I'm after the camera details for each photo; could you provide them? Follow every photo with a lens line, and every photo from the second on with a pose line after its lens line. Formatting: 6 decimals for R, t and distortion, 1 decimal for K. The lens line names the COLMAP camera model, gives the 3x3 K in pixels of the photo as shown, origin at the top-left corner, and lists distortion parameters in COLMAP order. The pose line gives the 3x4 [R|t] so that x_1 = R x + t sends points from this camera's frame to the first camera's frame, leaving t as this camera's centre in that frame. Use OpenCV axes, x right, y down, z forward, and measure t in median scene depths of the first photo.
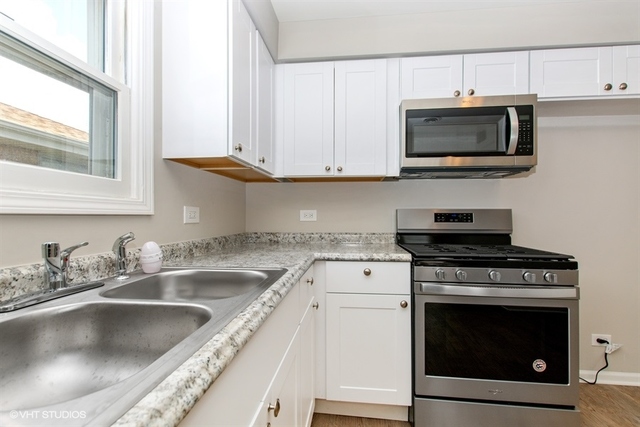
lens RADIAL K [[276.4, 0, 322.9], [0, 276.4, 214.6], [0, 0, 1]] dist [0.001784, -0.000657]
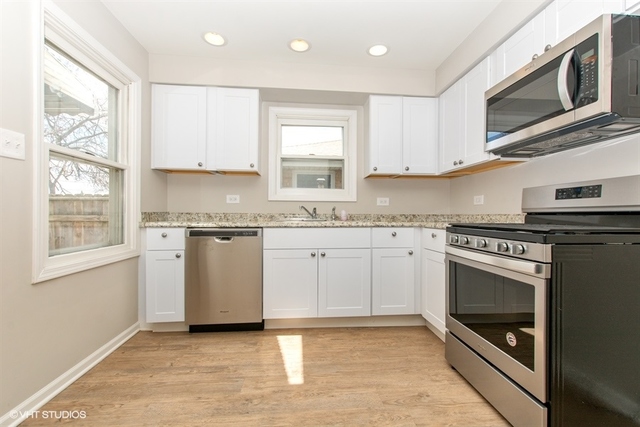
lens RADIAL K [[276.4, 0, 322.9], [0, 276.4, 214.6], [0, 0, 1]] dist [0.001784, -0.000657]
pose [[0.194644, 0.000200, -0.980874, 1.264187], [0.001537, 0.999999, 0.000508, 0.083039], [0.980873, -0.001606, 0.194644, 0.127349]]
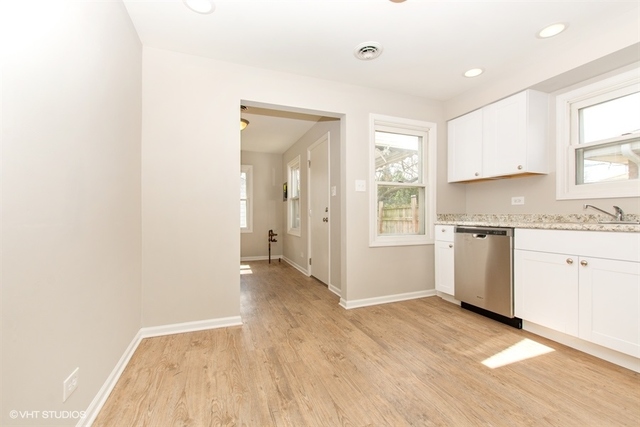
lens RADIAL K [[276.4, 0, 322.9], [0, 276.4, 214.6], [0, 0, 1]] dist [0.001784, -0.000657]
pose [[-0.888587, -0.004935, -0.458682, 1.391121], [-0.000636, 0.999954, -0.009526, 0.092750], [0.458708, -0.008173, -0.888549, 0.907097]]
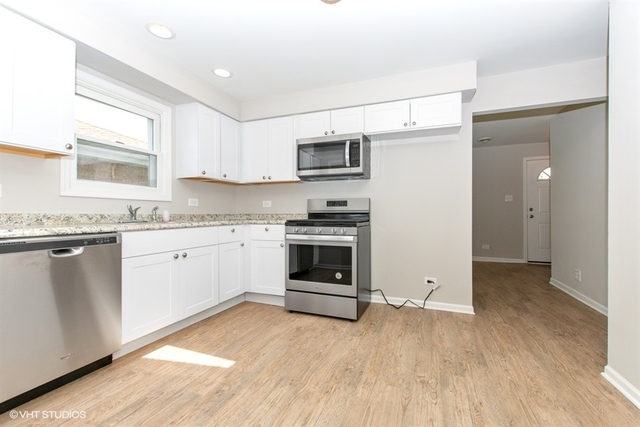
lens RADIAL K [[276.4, 0, 322.9], [0, 276.4, 214.6], [0, 0, 1]] dist [0.001784, -0.000657]
pose [[0.965165, -0.001422, -0.261638, 0.936787], [0.003548, 0.999964, 0.007656, 0.073321], [0.261618, -0.008318, 0.965136, -0.731909]]
